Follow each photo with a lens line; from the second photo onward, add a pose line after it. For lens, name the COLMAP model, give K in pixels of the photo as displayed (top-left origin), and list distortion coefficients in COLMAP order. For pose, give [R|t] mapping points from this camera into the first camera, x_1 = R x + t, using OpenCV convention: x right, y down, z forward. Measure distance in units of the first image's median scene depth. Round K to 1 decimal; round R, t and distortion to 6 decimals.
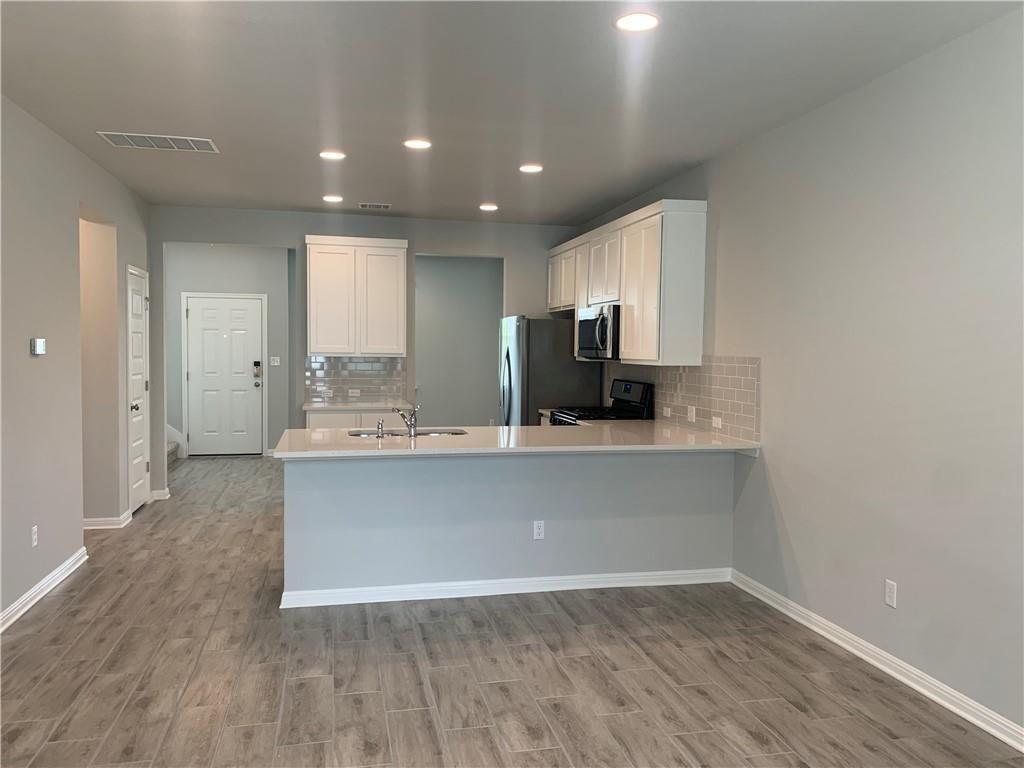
lens RADIAL K [[780.2, 0, 512.0], [0, 780.2, 384.0], [0, 0, 1]] dist [0.048200, -0.071731]
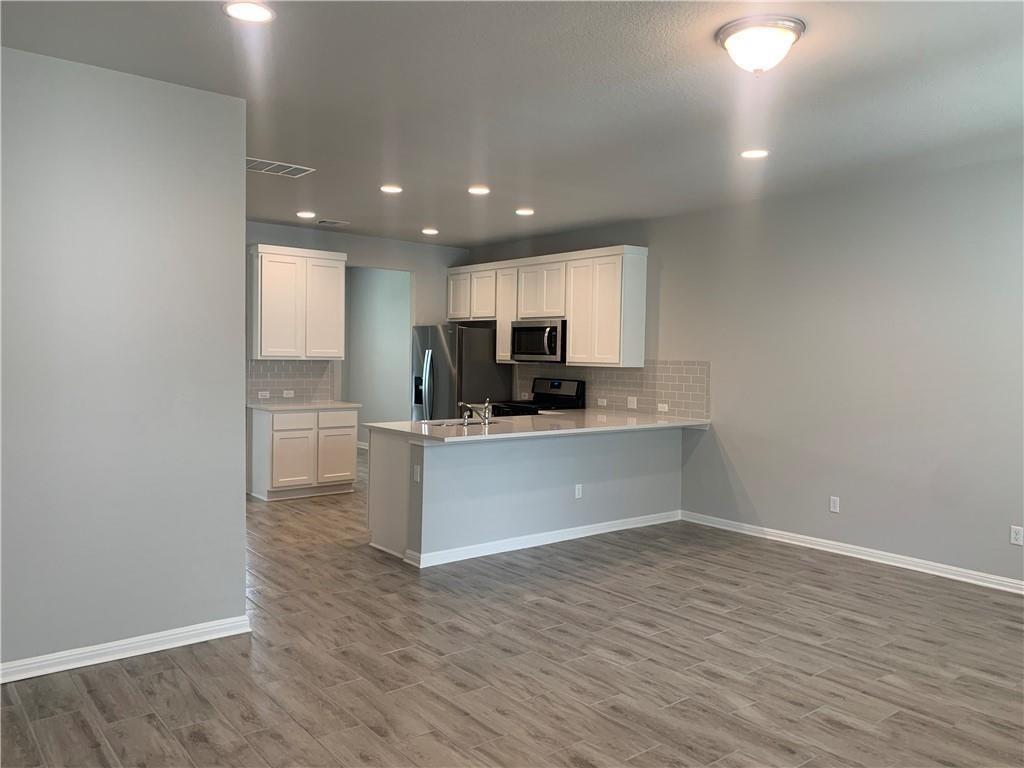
lens RADIAL K [[780.2, 0, 512.0], [0, 780.2, 384.0], [0, 0, 1]] dist [0.048200, -0.071731]
pose [[0.897732, -0.013903, 0.440322, -0.534443], [0.014311, 0.999895, 0.002394, -0.000270], [-0.440309, 0.004153, 0.897837, -0.115930]]
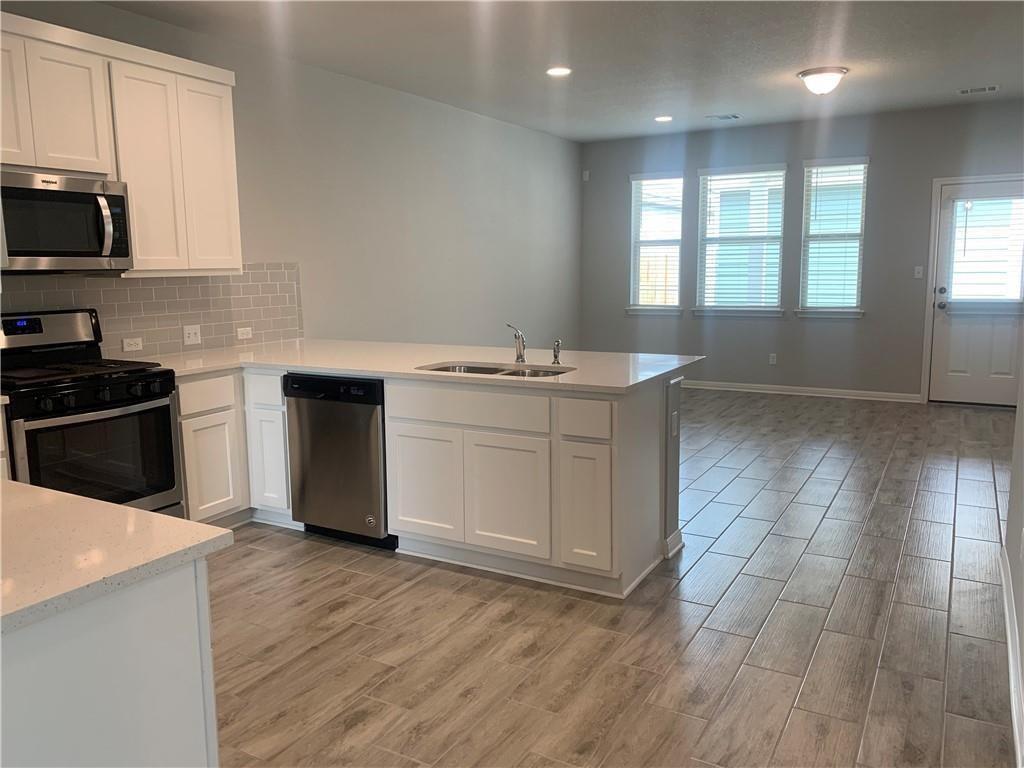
lens RADIAL K [[780.2, 0, 512.0], [0, 780.2, 384.0], [0, 0, 1]] dist [0.048200, -0.071731]
pose [[-0.734773, -0.102819, 0.670475, -0.559963], [0.039028, 0.980399, 0.193118, -0.055976], [-0.677189, 0.168066, -0.716358, 1.335036]]
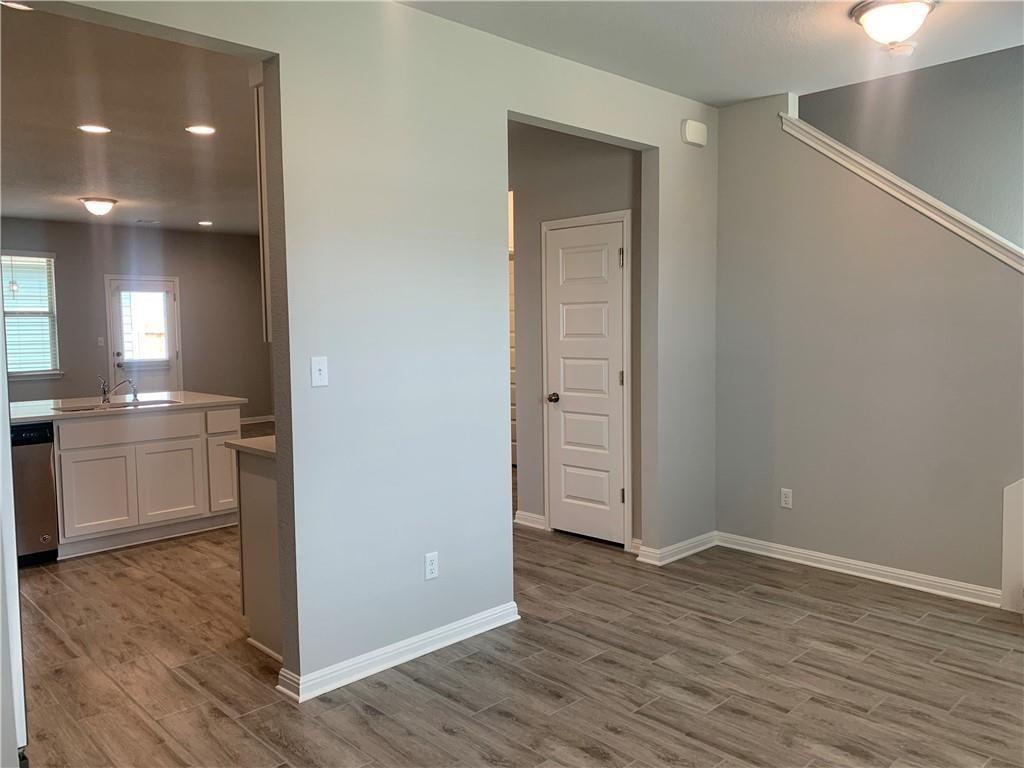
lens RADIAL K [[800.5, 0, 484.8], [0, 800.5, 378.4], [0, 0, 1]] dist [0.059995, 0.002261]
pose [[-0.872738, 0.032253, -0.487122, -0.027844], [-0.021555, 0.994296, 0.104453, -0.086089], [0.487713, 0.101660, -0.867065, 1.918515]]
